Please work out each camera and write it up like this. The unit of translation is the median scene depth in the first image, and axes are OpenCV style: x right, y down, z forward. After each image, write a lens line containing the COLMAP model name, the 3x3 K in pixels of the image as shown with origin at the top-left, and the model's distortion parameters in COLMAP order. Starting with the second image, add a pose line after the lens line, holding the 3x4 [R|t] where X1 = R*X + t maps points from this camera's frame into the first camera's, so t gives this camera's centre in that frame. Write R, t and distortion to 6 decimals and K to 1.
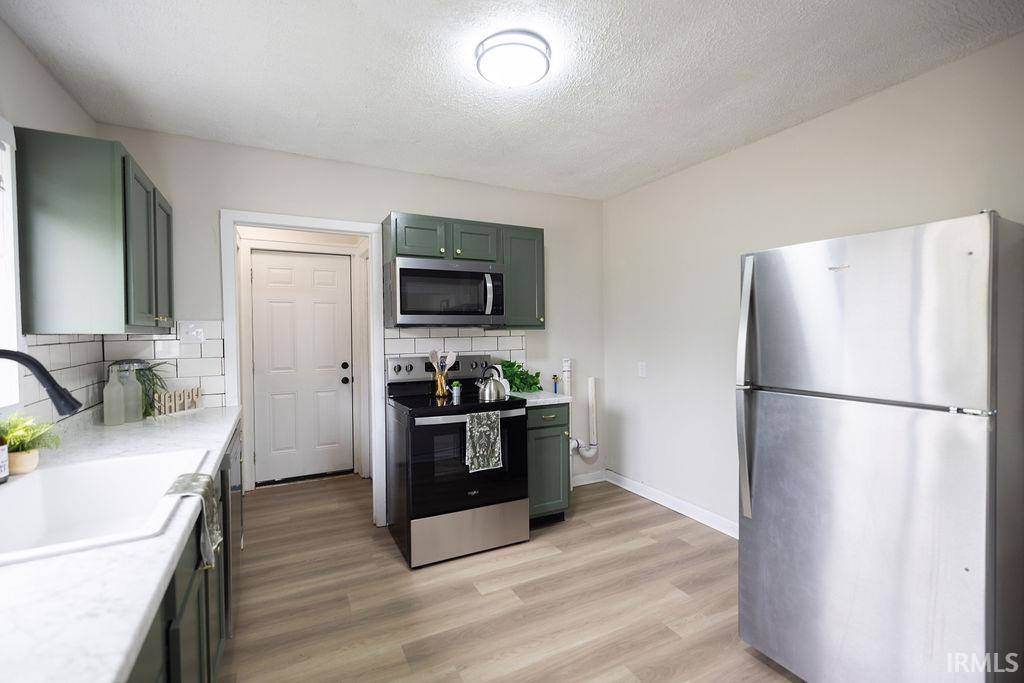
lens RADIAL K [[457.3, 0, 504.9], [0, 457.3, 339.6], [0, 0, 1]] dist [0.005760, 0.000209]
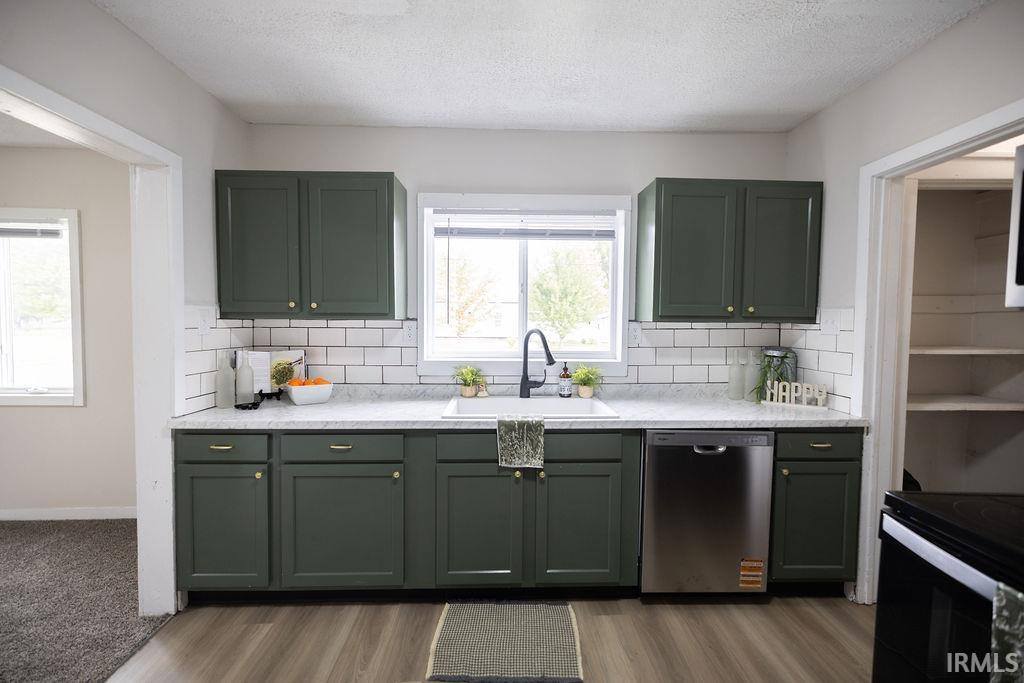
lens RADIAL K [[419.4, 0, 513.8], [0, 419.4, 340.3], [0, 0, 1]] dist [0.001446, -0.000277]
pose [[-0.409662, 0.049544, -0.910891, 0.300247], [-0.021602, 0.997717, 0.063982, -0.019214], [0.911982, 0.045888, -0.407656, 0.746247]]
